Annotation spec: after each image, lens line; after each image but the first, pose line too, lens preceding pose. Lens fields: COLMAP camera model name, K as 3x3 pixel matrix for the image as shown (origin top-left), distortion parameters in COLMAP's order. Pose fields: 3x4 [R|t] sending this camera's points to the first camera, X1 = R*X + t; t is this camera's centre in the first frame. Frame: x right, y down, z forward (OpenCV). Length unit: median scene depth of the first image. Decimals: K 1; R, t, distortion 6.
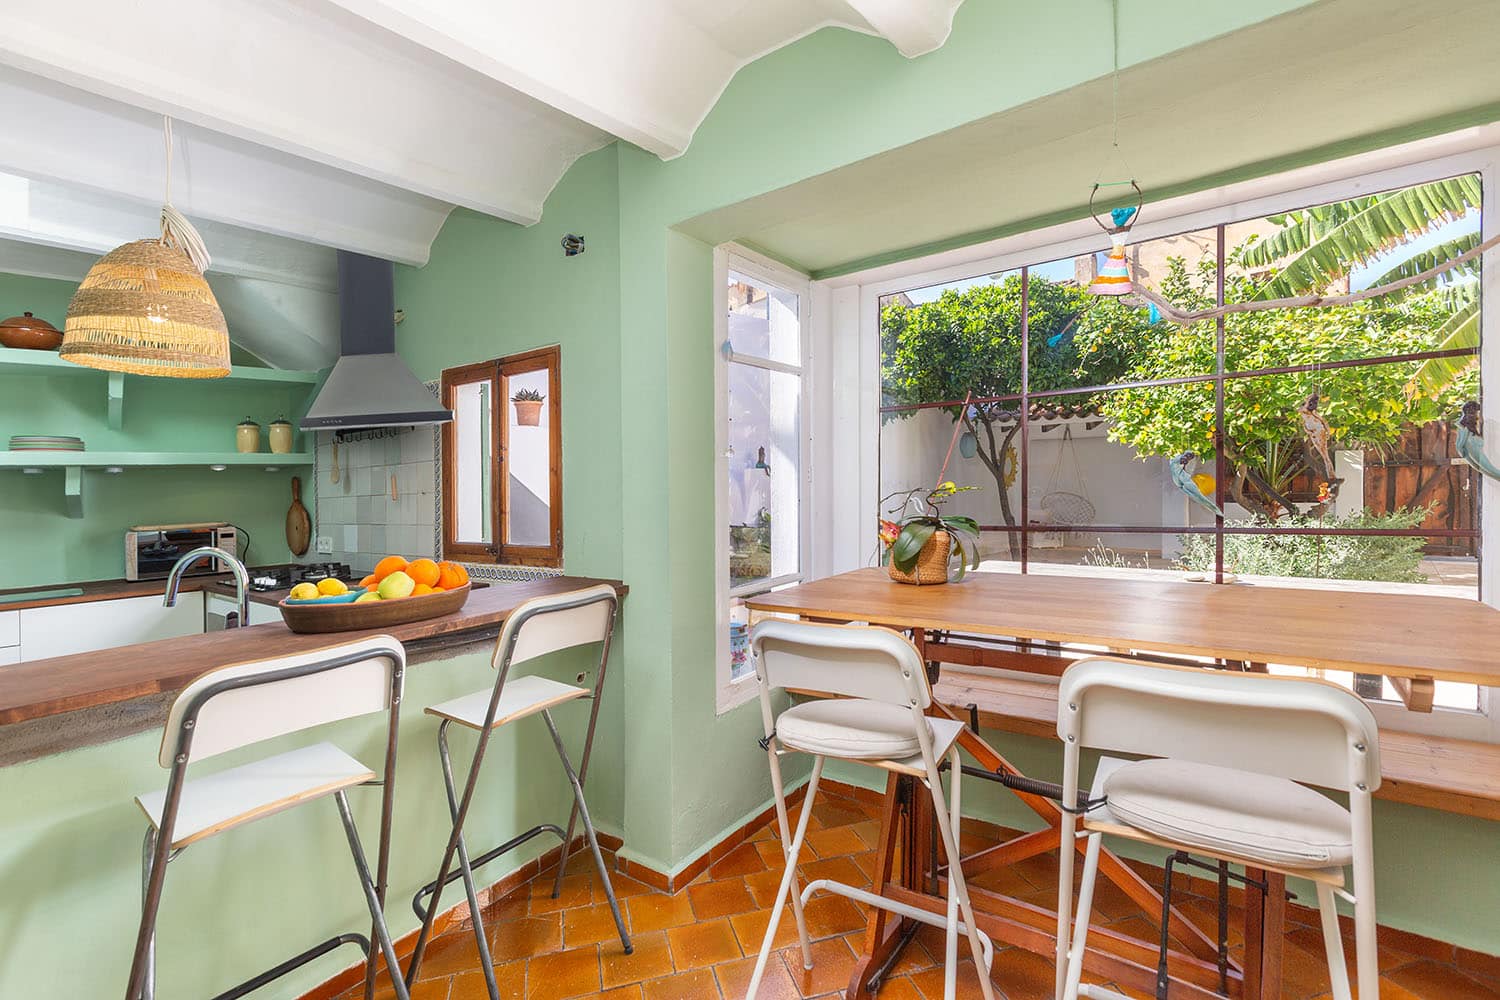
lens RADIAL K [[694.0, 0, 751.0], [0, 694.0, 482.7], [0, 0, 1]] dist [0.002157, 0.000488]
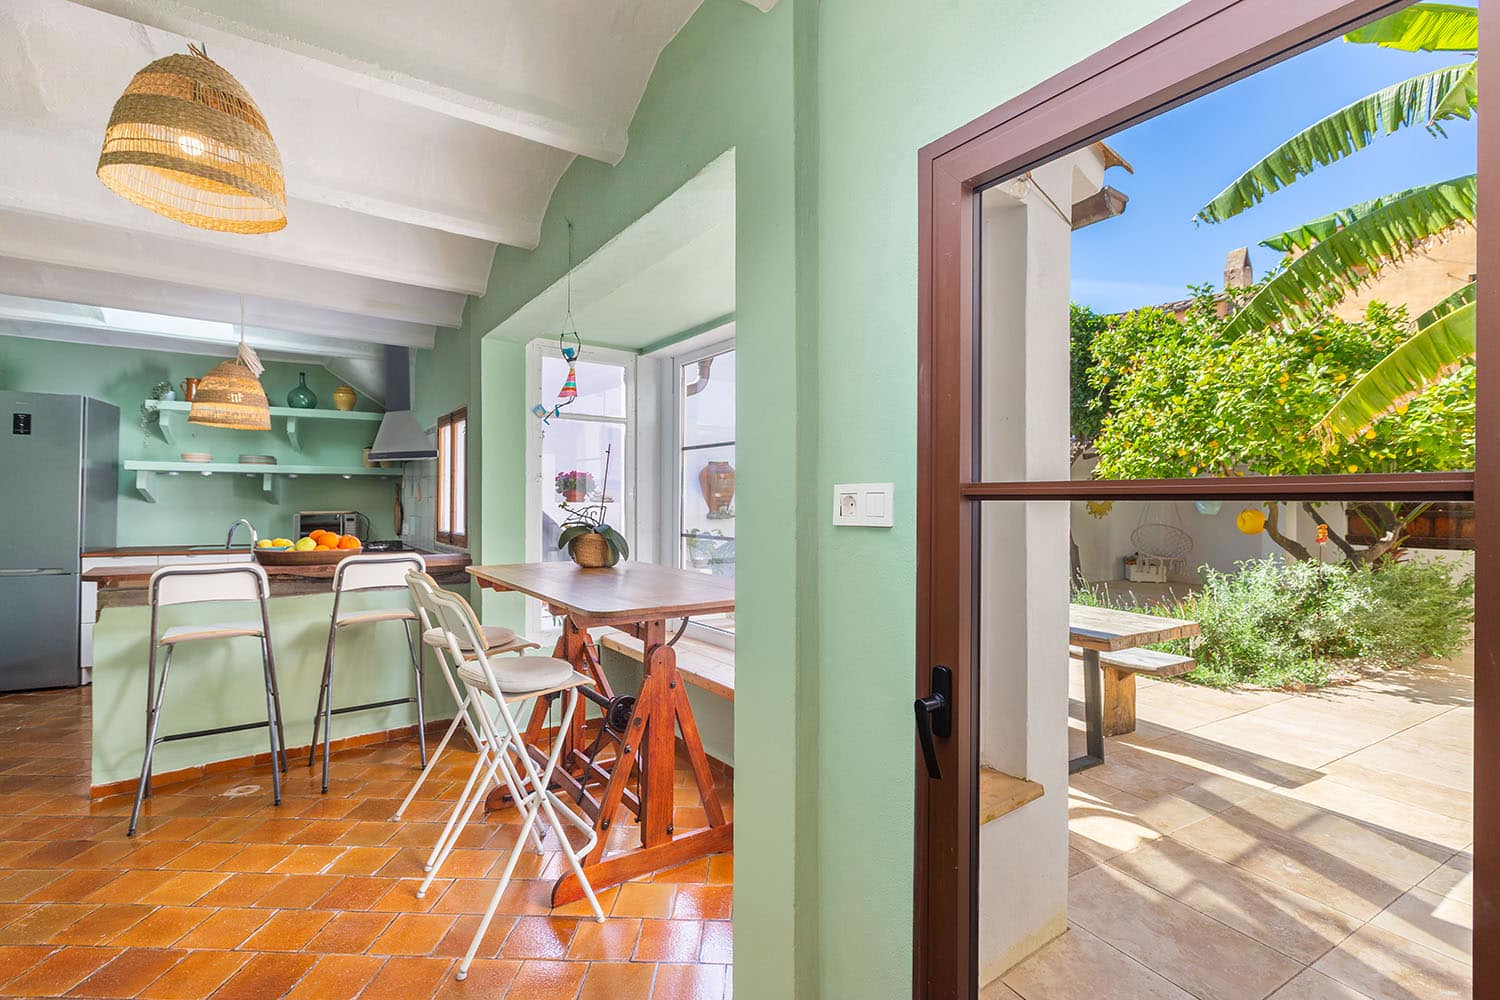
lens RADIAL K [[686.3, 0, 745.8], [0, 686.3, 496.6], [0, 0, 1]] dist [-0.003588, 0.000319]
pose [[0.948549, 0.038103, -0.314328, 0.634737], [-0.038193, 0.999253, 0.005877, -0.020885], [0.314317, 0.006430, 0.949296, -0.206987]]
